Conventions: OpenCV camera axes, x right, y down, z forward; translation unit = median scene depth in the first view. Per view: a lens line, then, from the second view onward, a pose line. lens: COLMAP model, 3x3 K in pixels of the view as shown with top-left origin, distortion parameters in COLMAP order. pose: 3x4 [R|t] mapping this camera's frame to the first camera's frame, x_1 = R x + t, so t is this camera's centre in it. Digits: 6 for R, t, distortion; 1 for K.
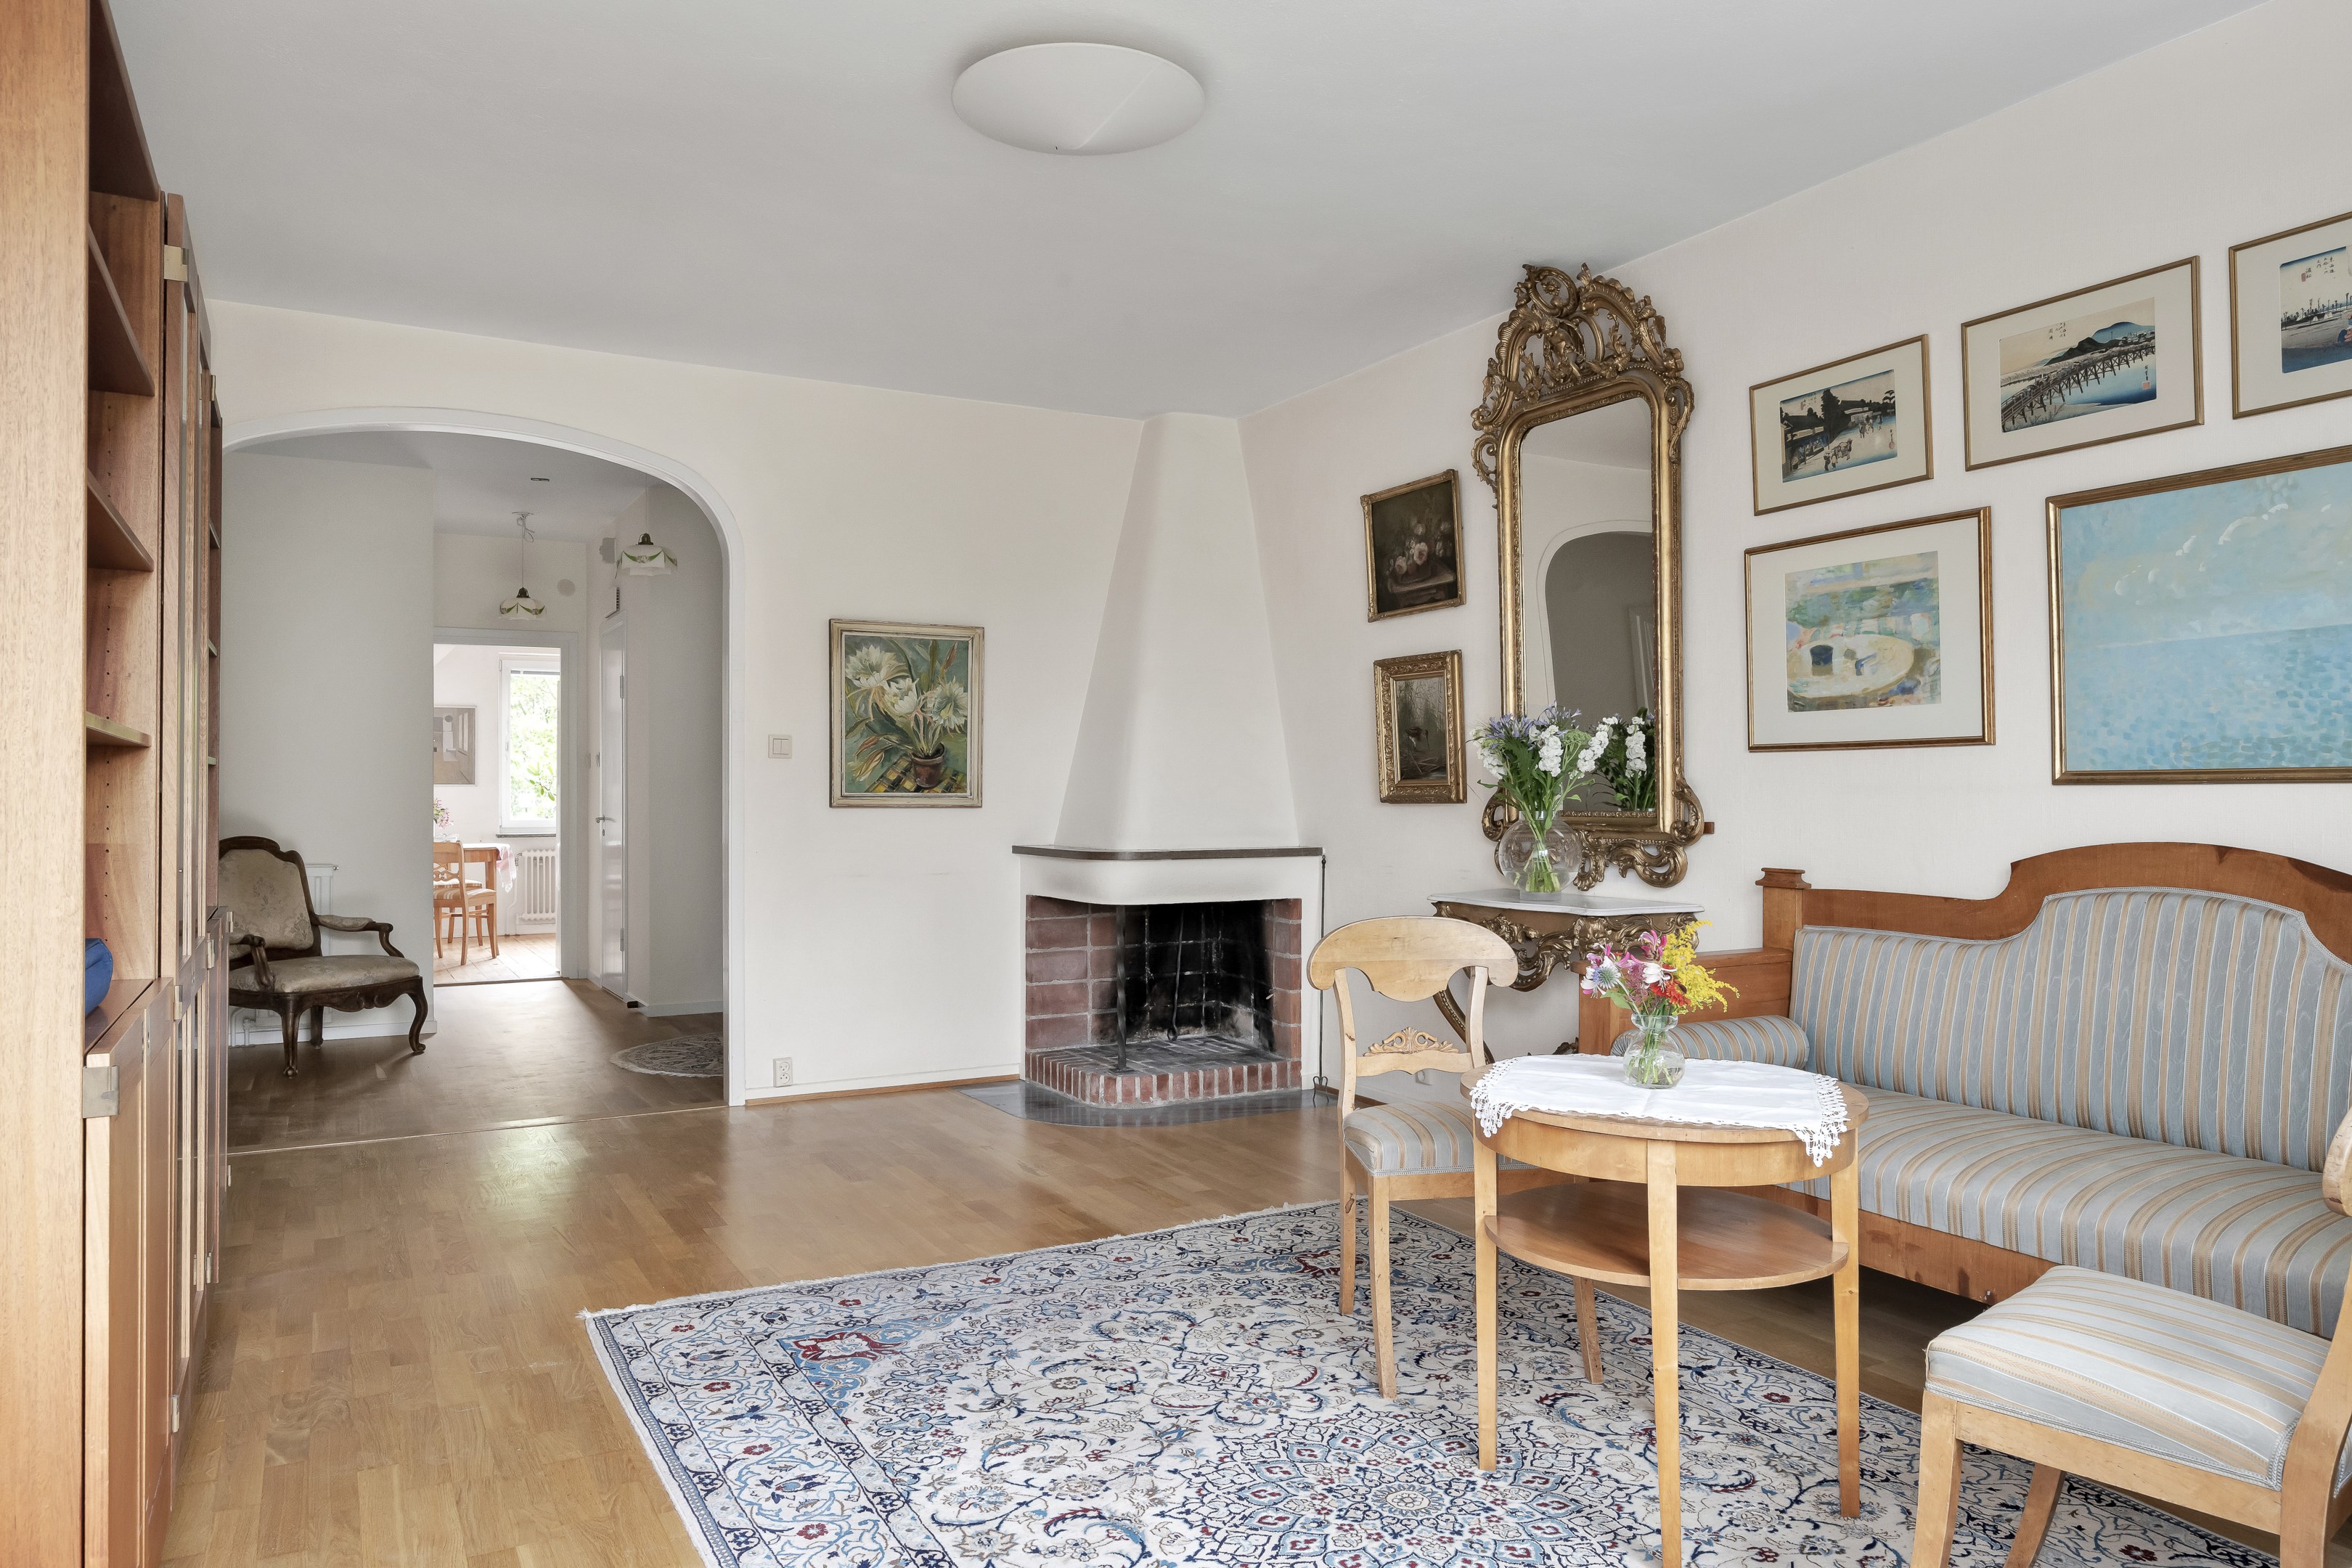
lens RADIAL K [[1595.4, 0, 1176.0], [0, 1595.4, 784.0], [0, 0, 1]] dist [0.001894, -0.002813]
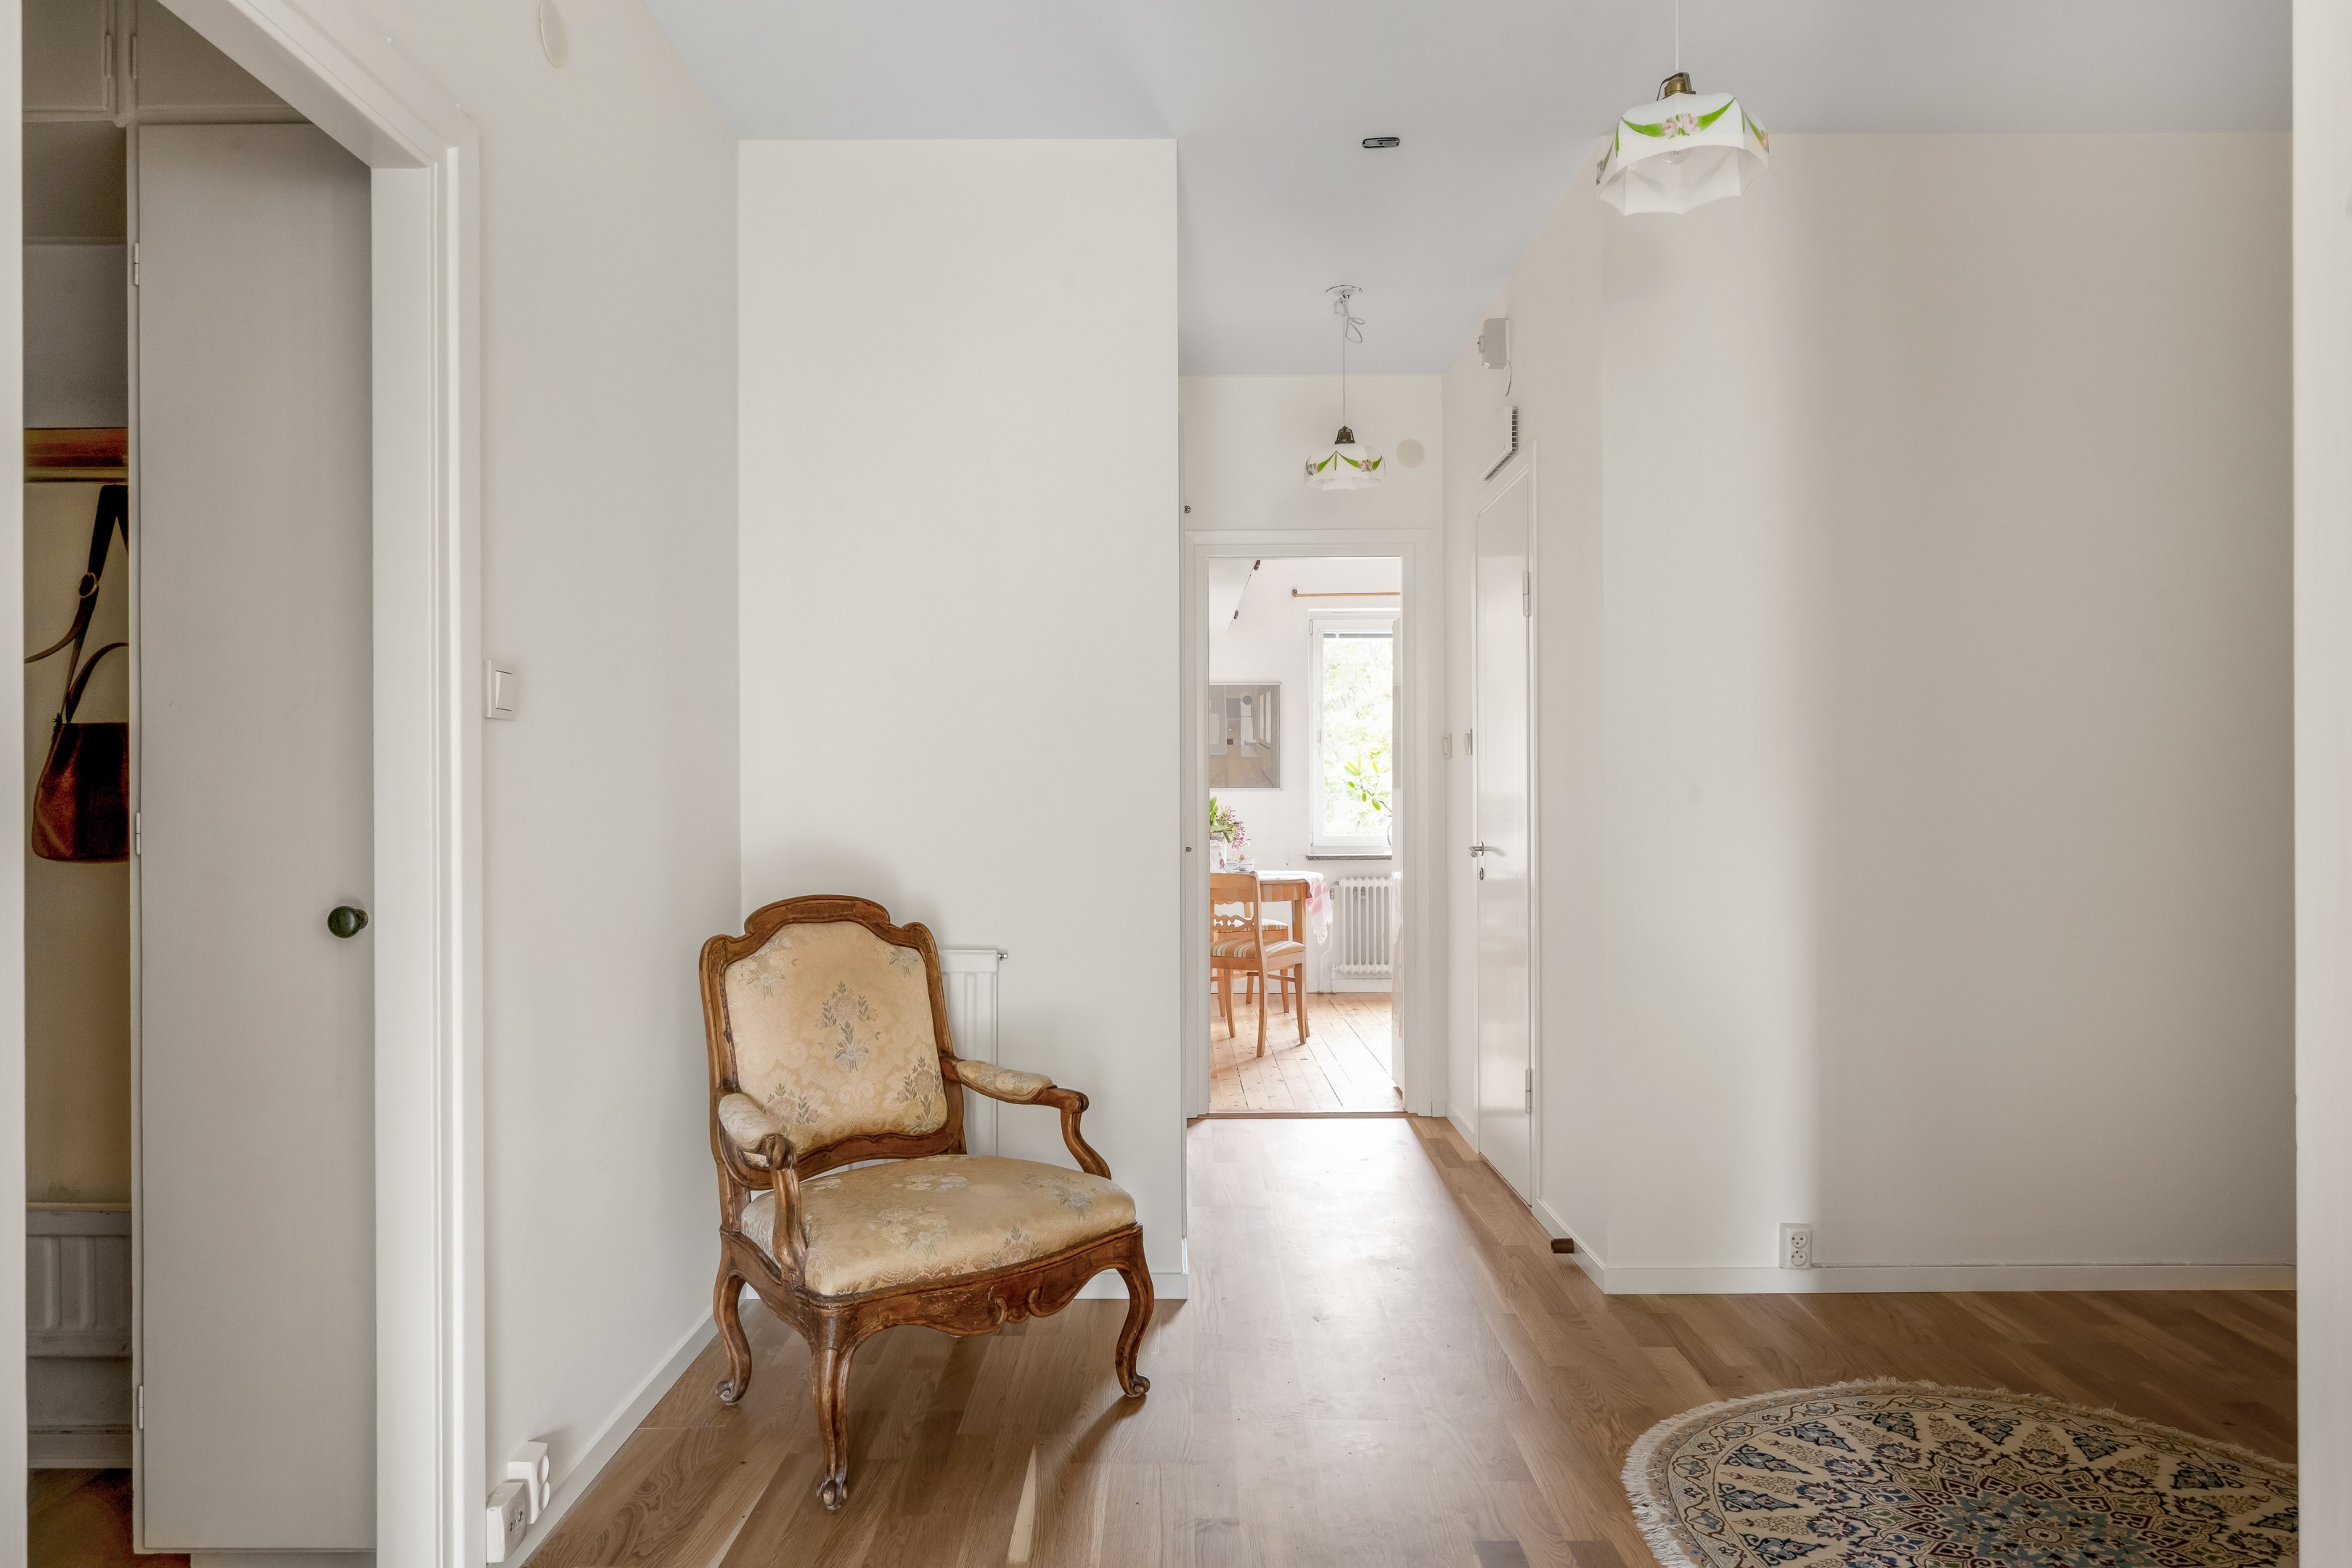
lens RADIAL K [[1595.4, 0, 1176.0], [0, 1595.4, 784.0], [0, 0, 1]] dist [0.001894, -0.002813]
pose [[0.884142, -0.005599, -0.467186, -0.172820], [0.005217, 0.999984, -0.002109, 0.000367], [0.467190, -0.000572, 0.884157, 0.411501]]
